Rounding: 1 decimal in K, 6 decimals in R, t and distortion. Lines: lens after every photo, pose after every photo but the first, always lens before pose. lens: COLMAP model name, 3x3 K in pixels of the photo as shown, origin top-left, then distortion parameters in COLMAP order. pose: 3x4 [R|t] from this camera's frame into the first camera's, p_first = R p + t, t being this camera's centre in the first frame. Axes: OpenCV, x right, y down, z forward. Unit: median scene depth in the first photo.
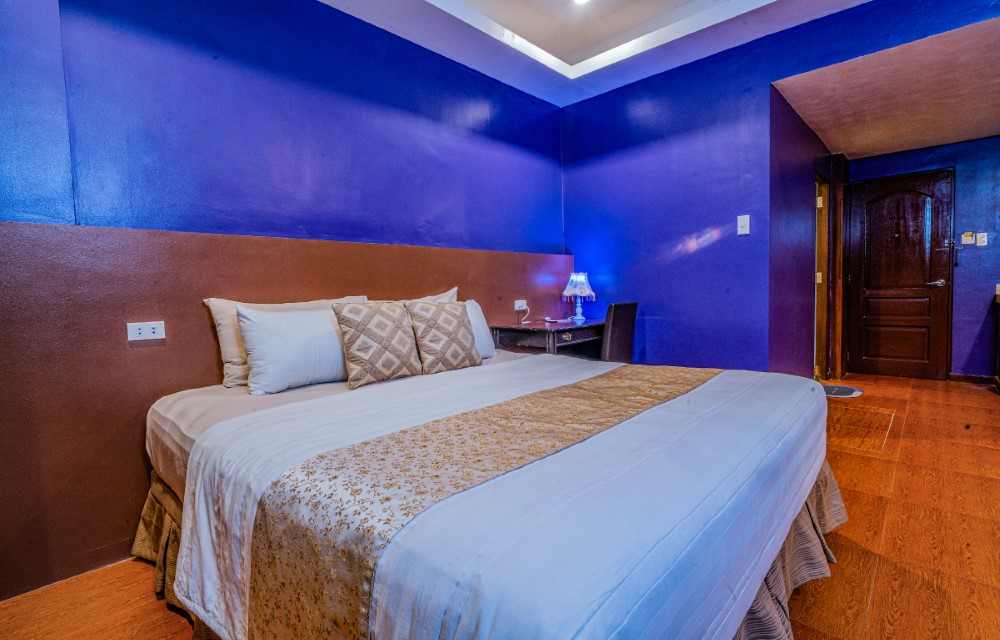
lens RADIAL K [[463.0, 0, 499.7], [0, 463.0, 316.4], [0, 0, 1]] dist [0.000052, -0.000518]
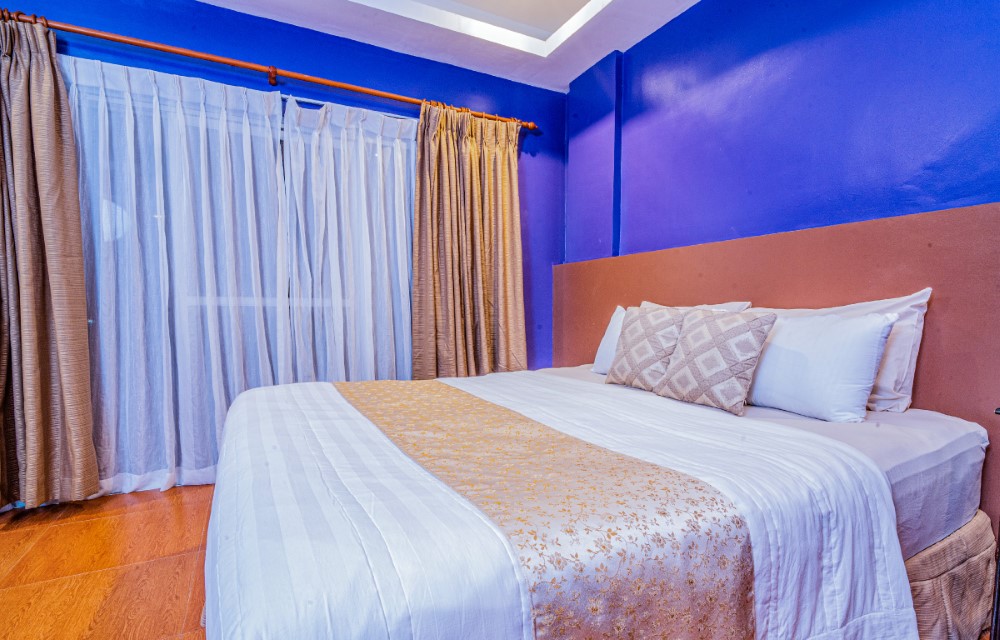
lens RADIAL K [[502.2, 0, 539.1], [0, 502.2, 348.6], [0, 0, 1]] dist [-0.000510, -0.000524]
pose [[-0.297107, 0.100402, -0.949551, 0.732731], [-0.051731, 0.991303, 0.121003, -0.055260], [0.953442, 0.085072, -0.289329, 0.998403]]
